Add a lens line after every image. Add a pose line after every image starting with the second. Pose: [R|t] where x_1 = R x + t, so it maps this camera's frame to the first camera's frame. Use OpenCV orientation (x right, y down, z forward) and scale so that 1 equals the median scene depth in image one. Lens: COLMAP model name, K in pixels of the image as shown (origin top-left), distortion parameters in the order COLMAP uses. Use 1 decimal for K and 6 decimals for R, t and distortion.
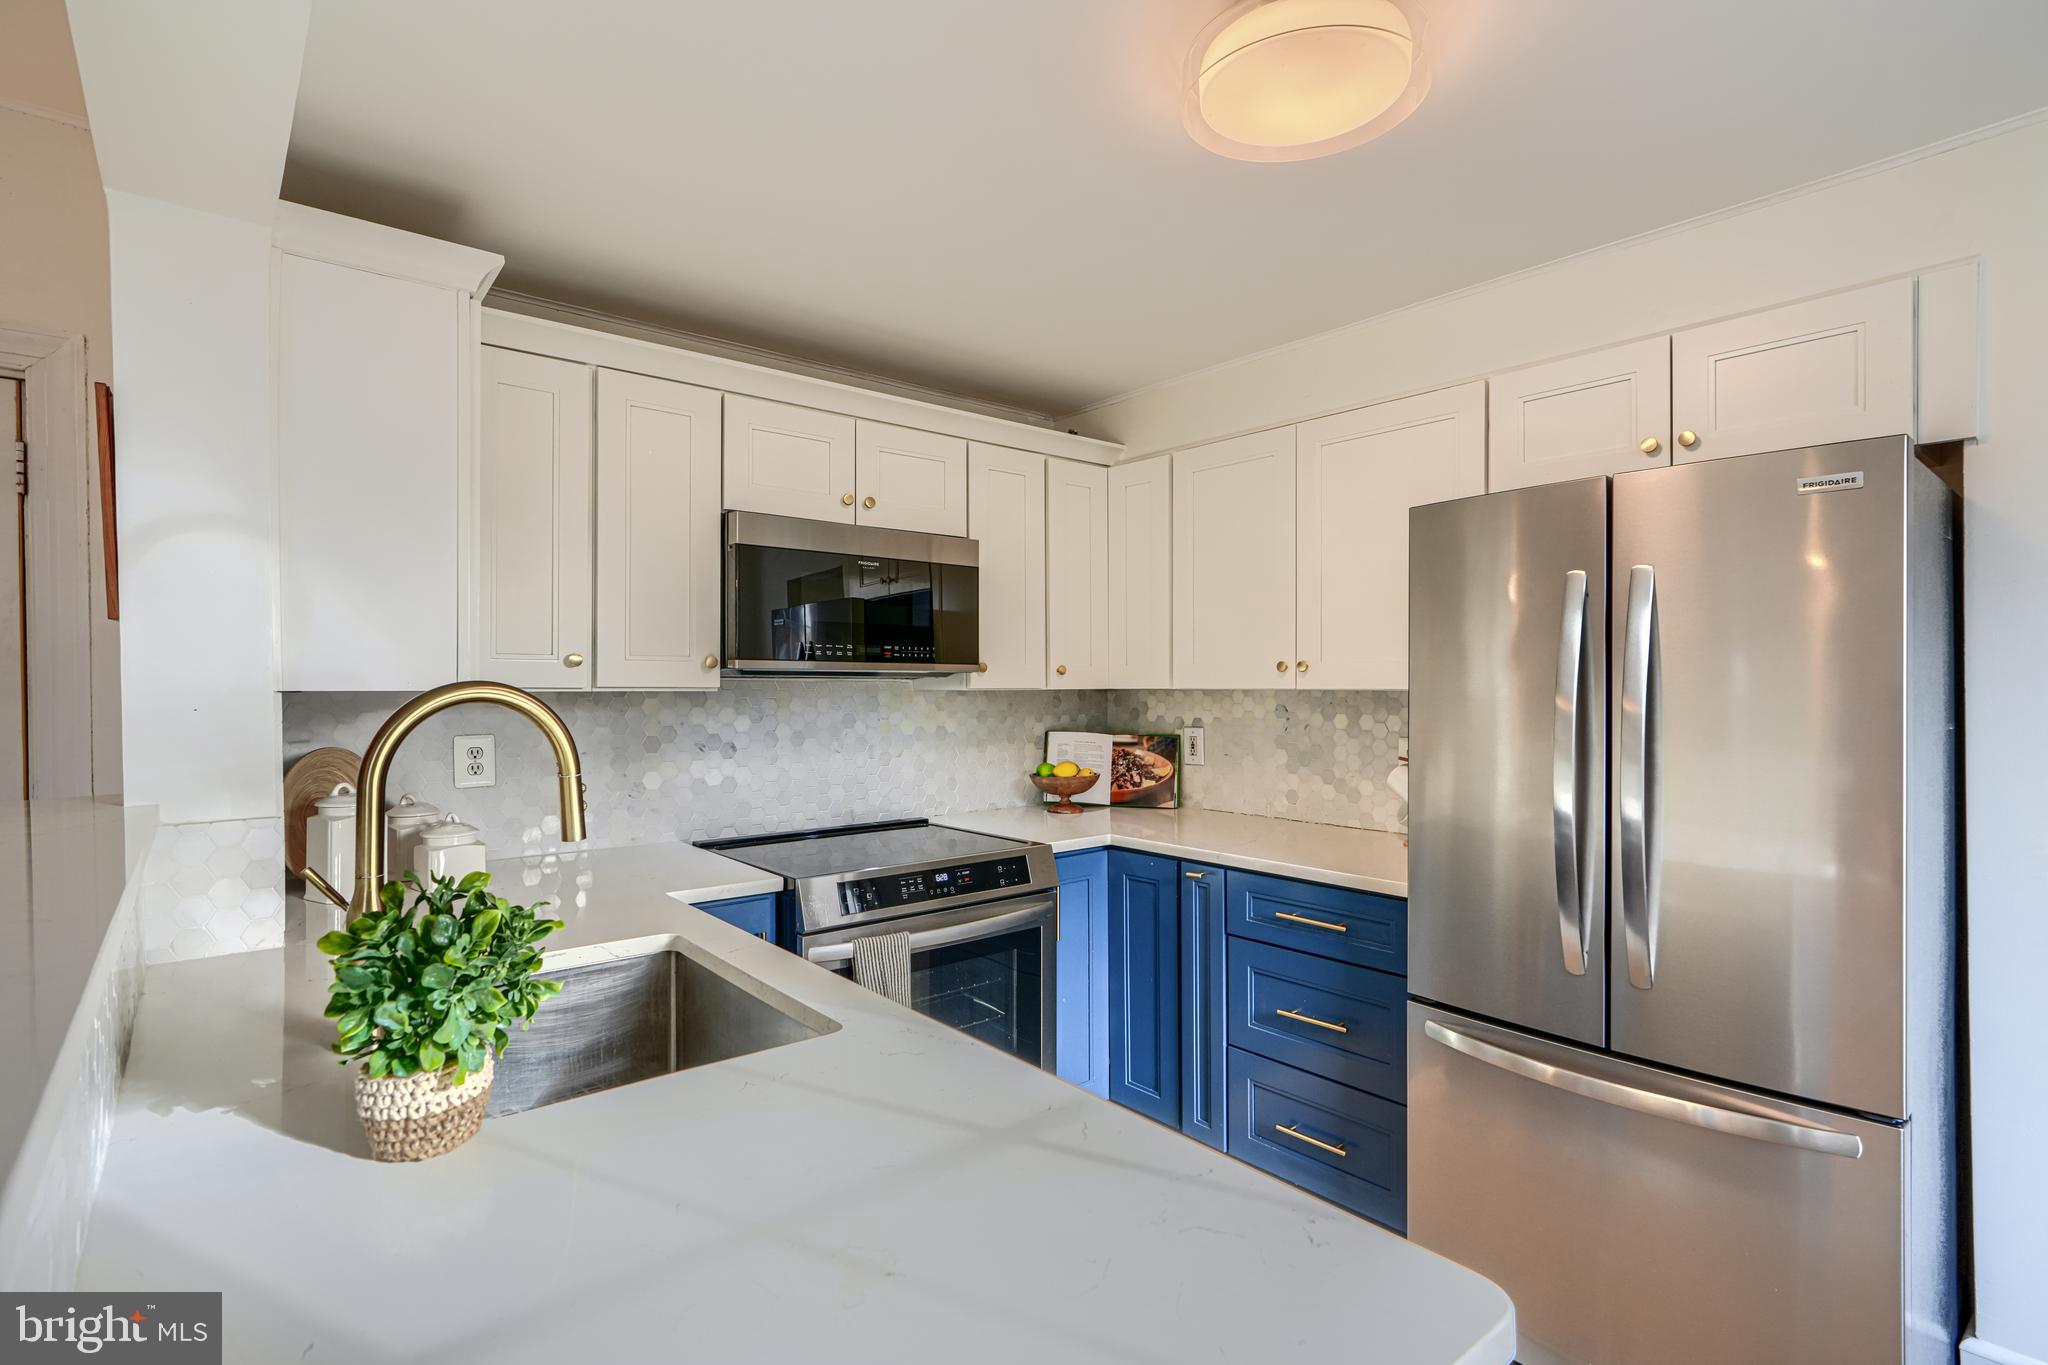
lens RADIAL K [[979.1, 0, 1022.8], [0, 979.1, 684.2], [0, 0, 1]] dist [0.003793, -0.001154]
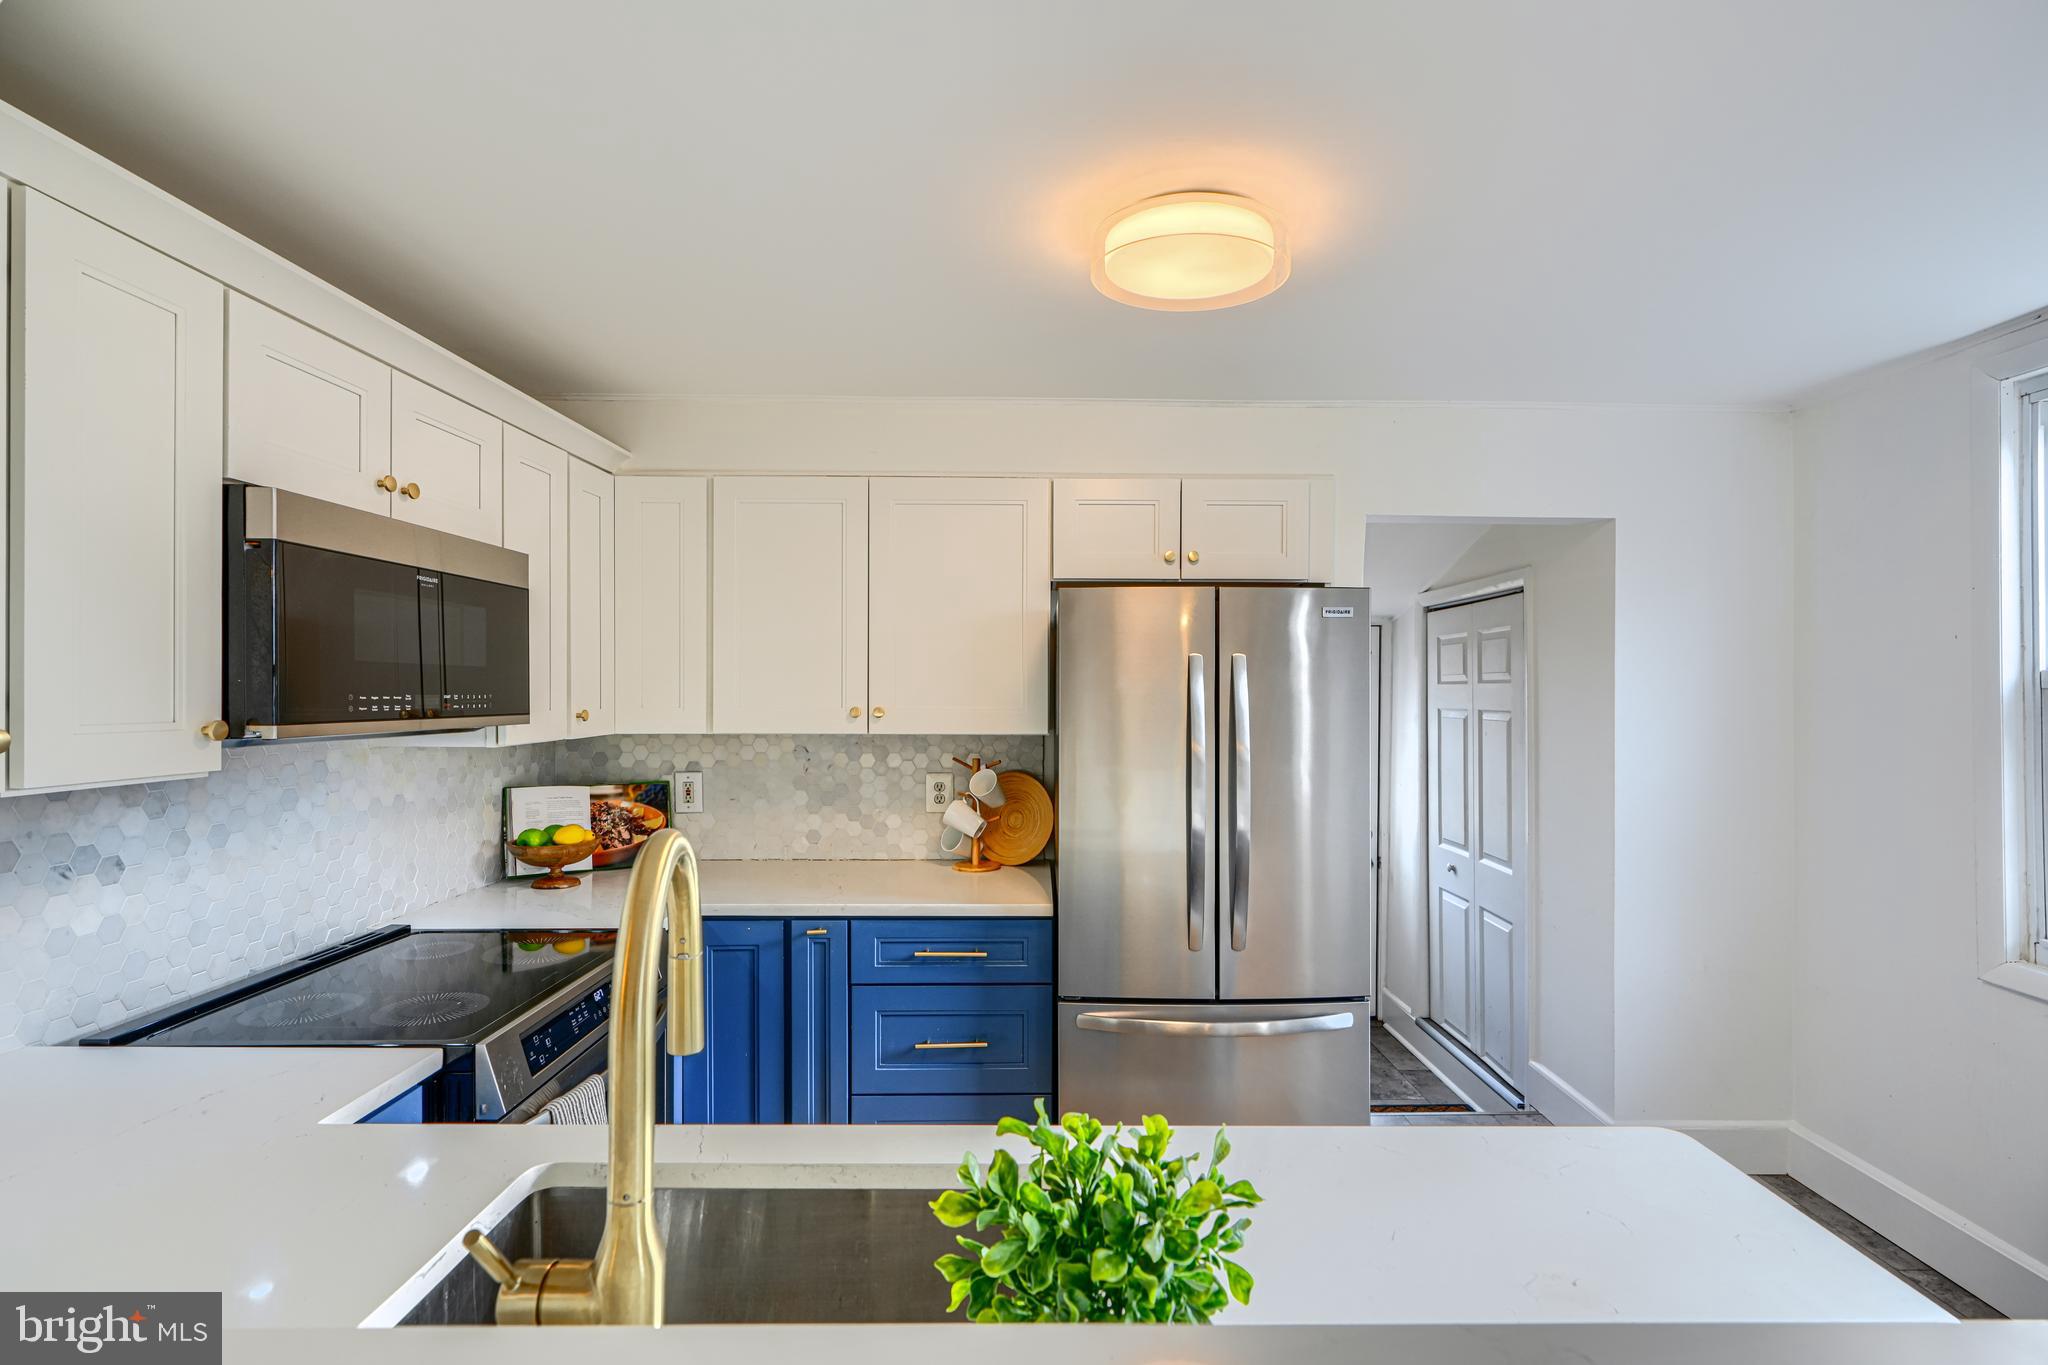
lens RADIAL K [[979.1, 0, 1035.4], [0, 979.1, 689.4], [0, 0, 1]] dist [0.003793, -0.001154]
pose [[0.637278, 0.001294, 0.770633, -0.410838], [-0.001523, 0.999999, -0.000419, -0.042565], [-0.770632, -0.000907, 0.637279, 0.202909]]
